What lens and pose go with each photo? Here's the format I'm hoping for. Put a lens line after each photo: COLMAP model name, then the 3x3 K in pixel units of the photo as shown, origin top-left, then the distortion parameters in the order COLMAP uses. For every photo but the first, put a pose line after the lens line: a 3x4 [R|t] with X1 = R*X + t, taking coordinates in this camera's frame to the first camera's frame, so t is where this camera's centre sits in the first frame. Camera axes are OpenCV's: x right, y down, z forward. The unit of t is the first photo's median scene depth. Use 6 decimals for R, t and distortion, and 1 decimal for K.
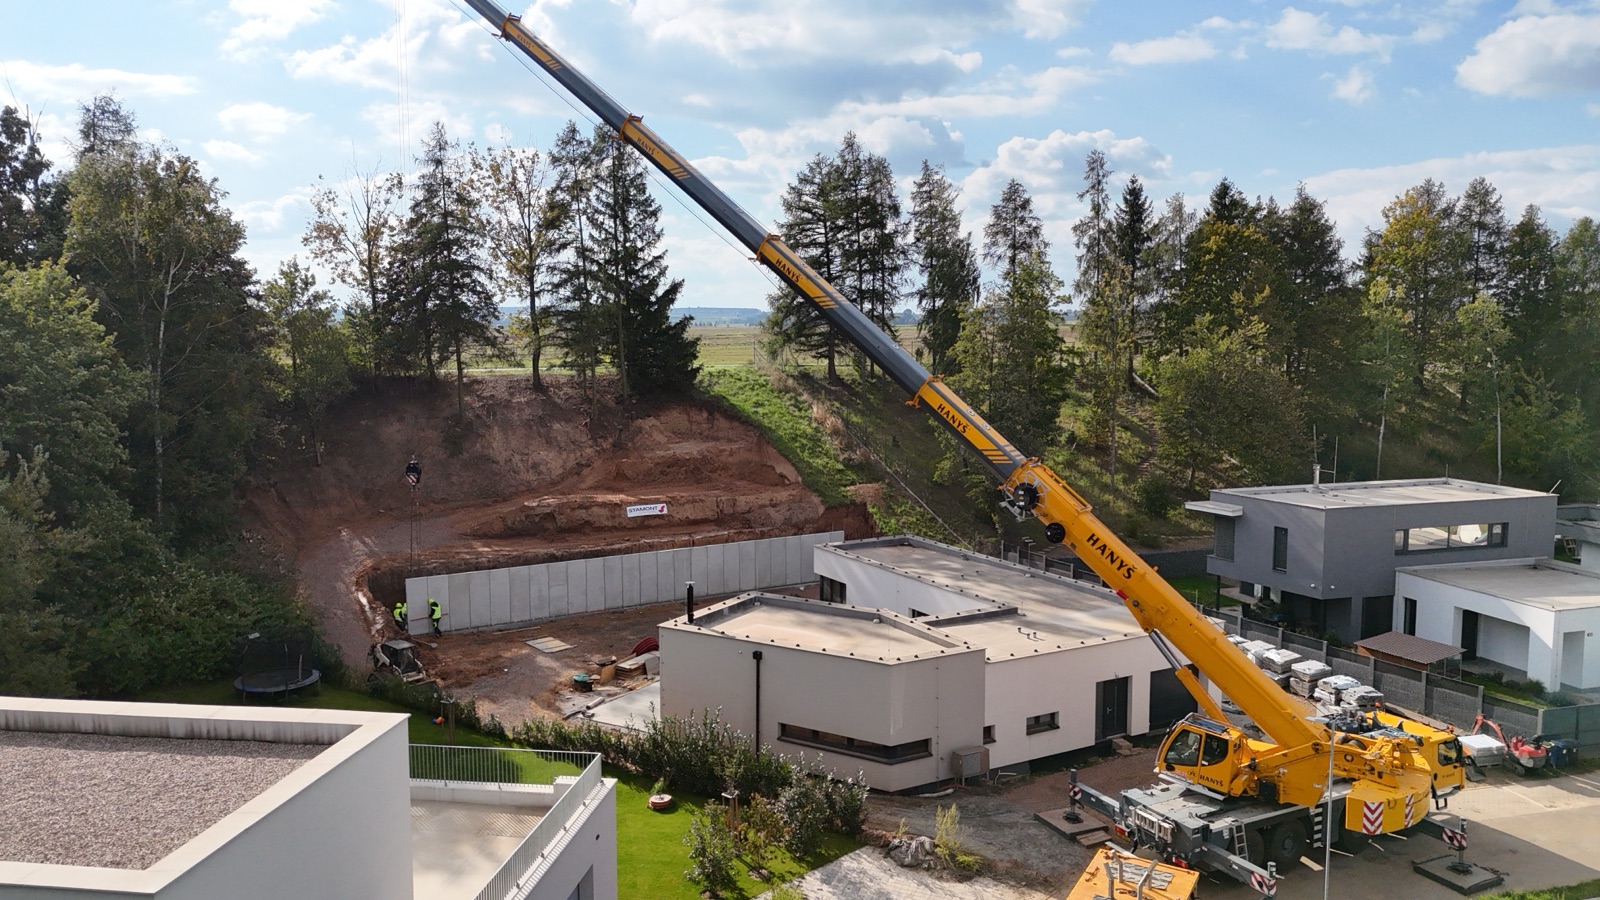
lens RADIAL K [[1156.2, 0, 800.0], [0, 1156.2, 450.0], [0, 0, 1]] dist [0.106843, -0.146061]
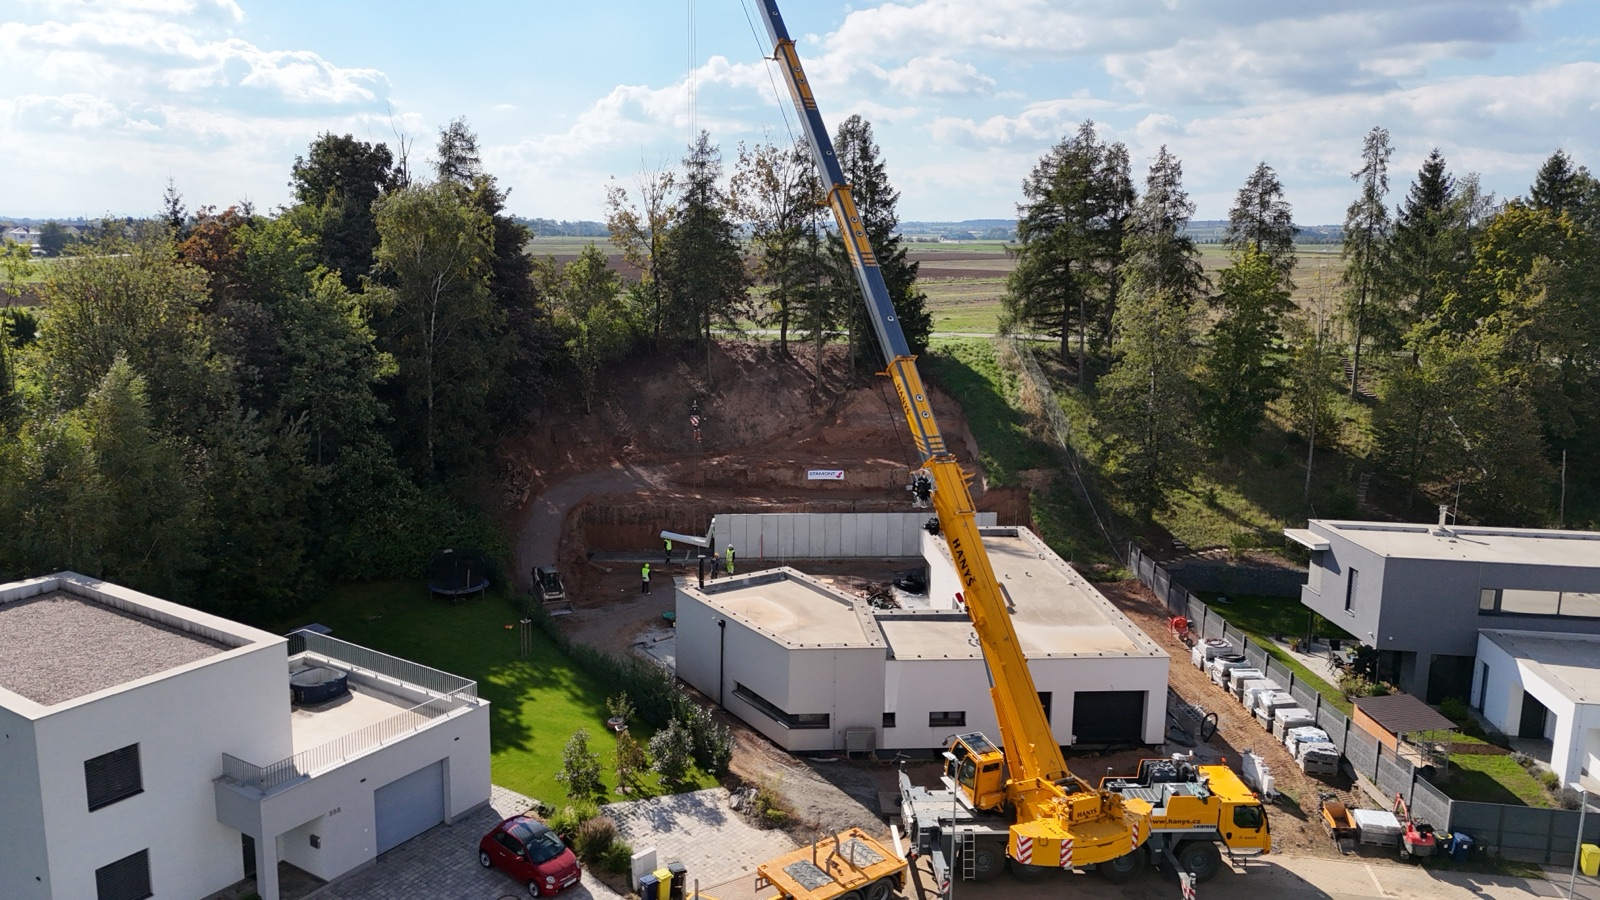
lens RADIAL K [[1156.2, 0, 800.0], [0, 1156.2, 450.0], [0, 0, 1]] dist [0.106843, -0.146061]
pose [[0.909696, 0.093743, -0.404556, 0.295043], [-0.063195, 0.994092, 0.088247, -0.069491], [0.410438, -0.054712, 0.910246, -0.050658]]
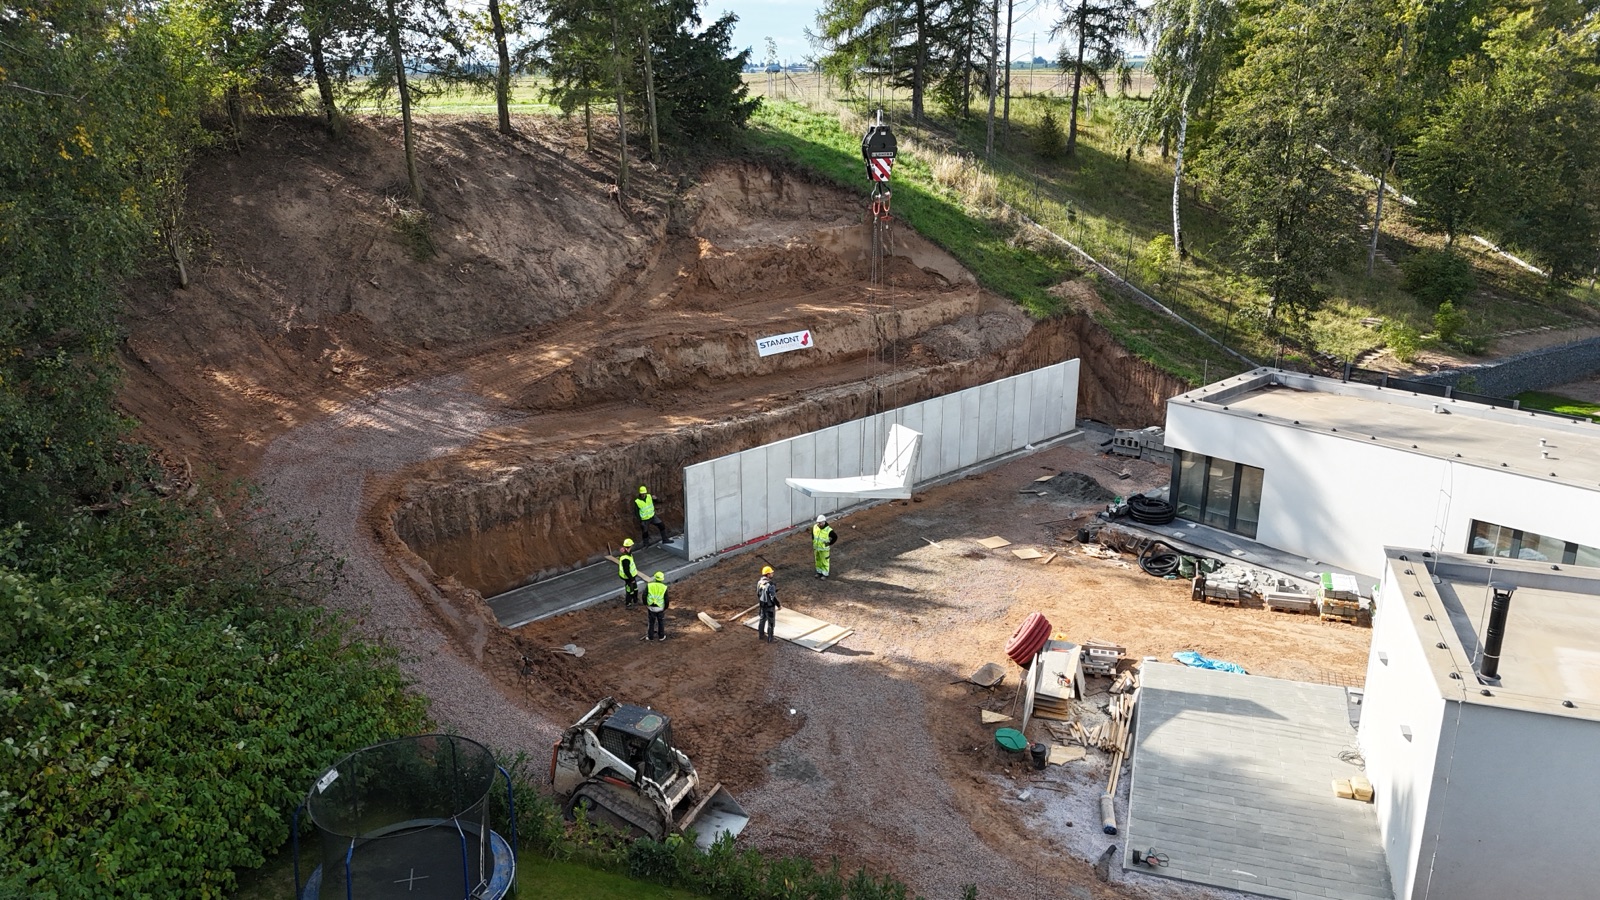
lens RADIAL K [[1156.2, 0, 800.0], [0, 1156.2, 450.0], [0, 0, 1]] dist [0.106843, -0.146061]
pose [[0.972115, -0.070313, 0.223715, -0.253531], [0.024151, 0.978937, 0.202731, -0.014723], [-0.233257, -0.191674, 0.953337, 0.398476]]
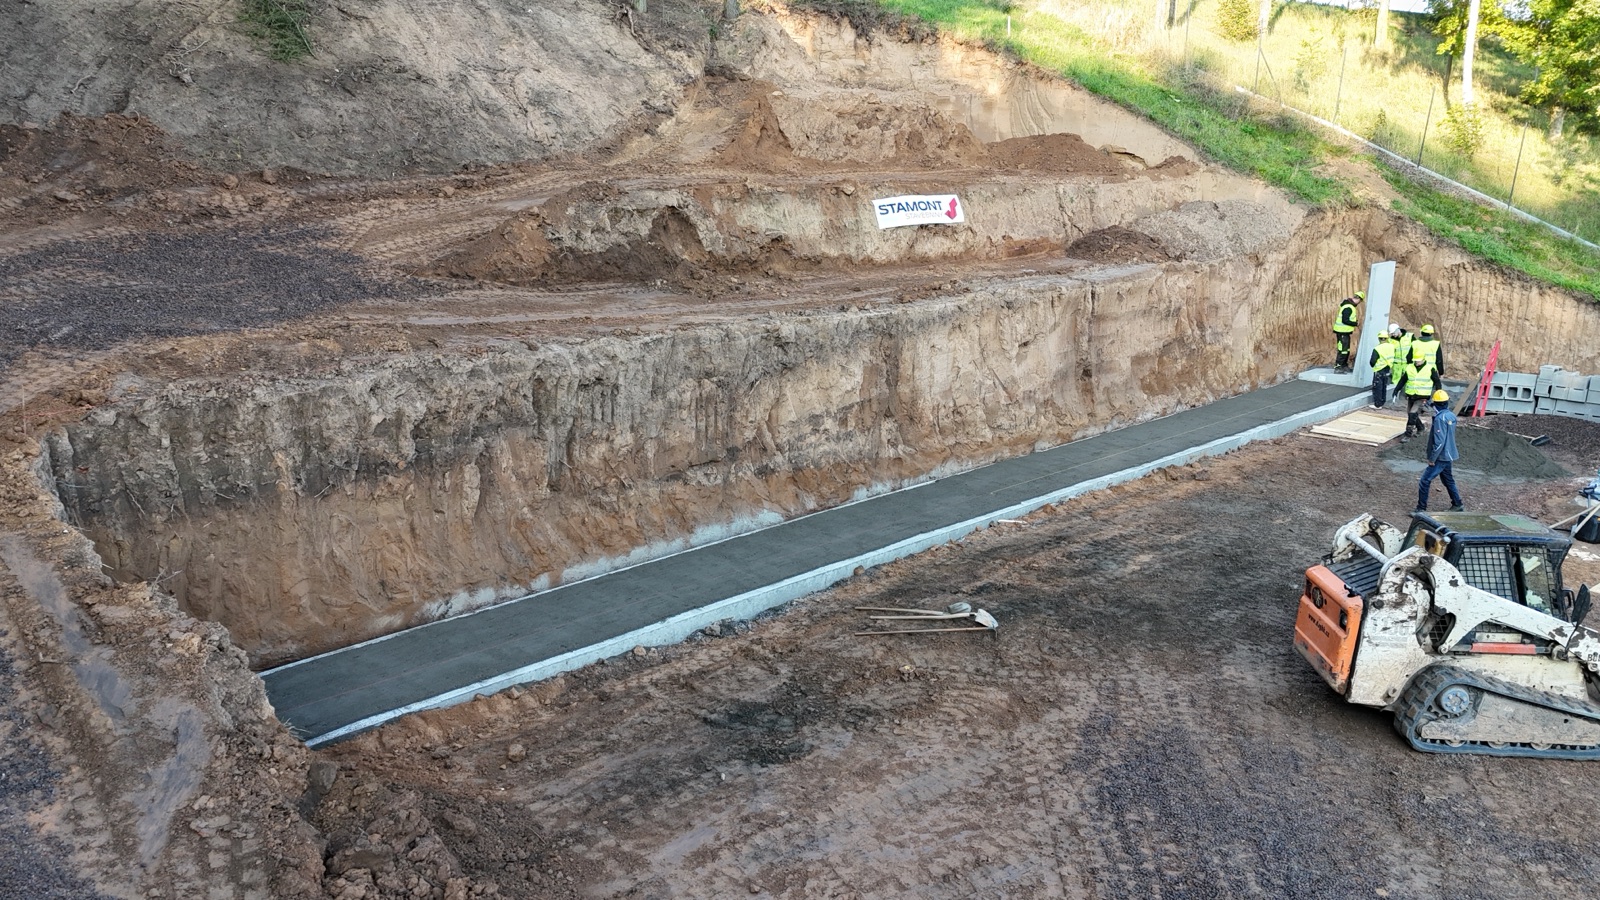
lens RADIAL K [[1156.2, 0, 800.0], [0, 1156.2, 450.0], [0, 0, 1]] dist [0.106843, -0.146061]
pose [[0.972531, -0.057033, 0.225678, -0.239685], [0.024609, 0.989278, 0.143957, 0.069217], [-0.231468, -0.134449, 0.963507, 0.641439]]
